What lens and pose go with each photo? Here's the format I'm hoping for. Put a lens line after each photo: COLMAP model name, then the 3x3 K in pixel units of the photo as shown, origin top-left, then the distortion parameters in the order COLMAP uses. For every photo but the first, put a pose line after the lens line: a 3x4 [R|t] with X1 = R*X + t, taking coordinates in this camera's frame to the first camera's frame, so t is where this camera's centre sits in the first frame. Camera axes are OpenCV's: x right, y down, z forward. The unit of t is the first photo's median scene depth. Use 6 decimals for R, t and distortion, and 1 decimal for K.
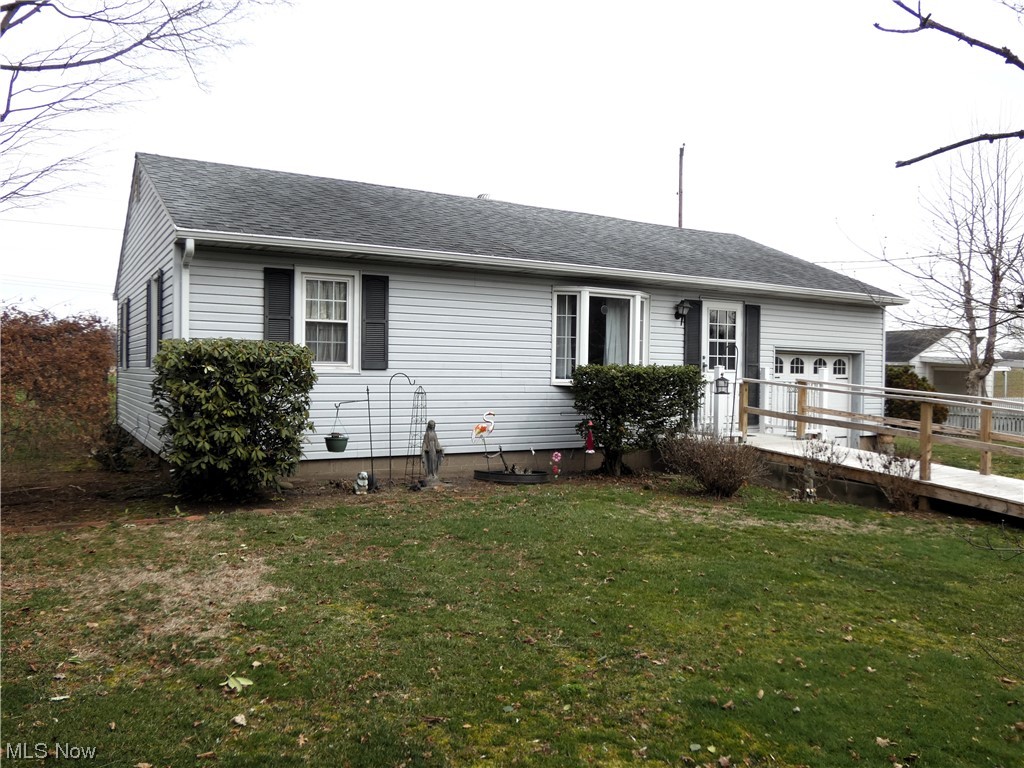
lens RADIAL K [[794.9, 0, 510.0], [0, 794.9, 416.1], [0, 0, 1]] dist [0.004661, 0.001362]
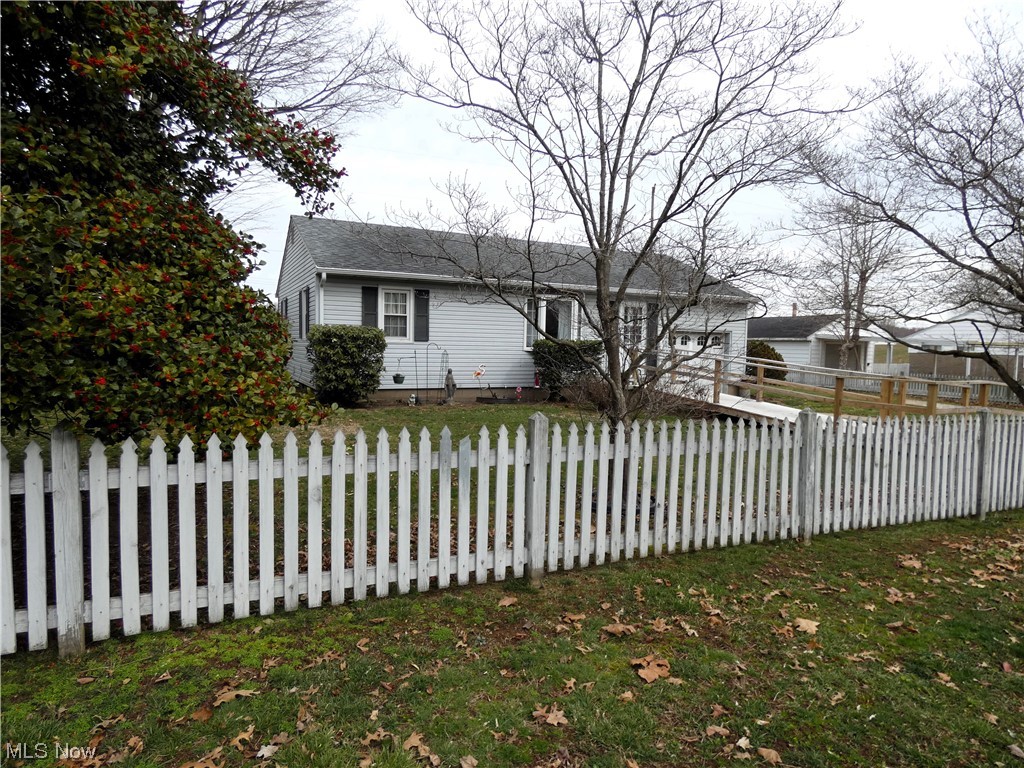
lens RADIAL K [[610.0, 0, 512.8], [0, 610.0, 409.8], [0, 0, 1]] dist [0.048770, 0.001308]
pose [[0.997216, 0.014612, -0.073123, 0.149730], [-0.010878, 0.998629, 0.051207, 0.025922], [0.073771, -0.050269, 0.996007, -0.413945]]
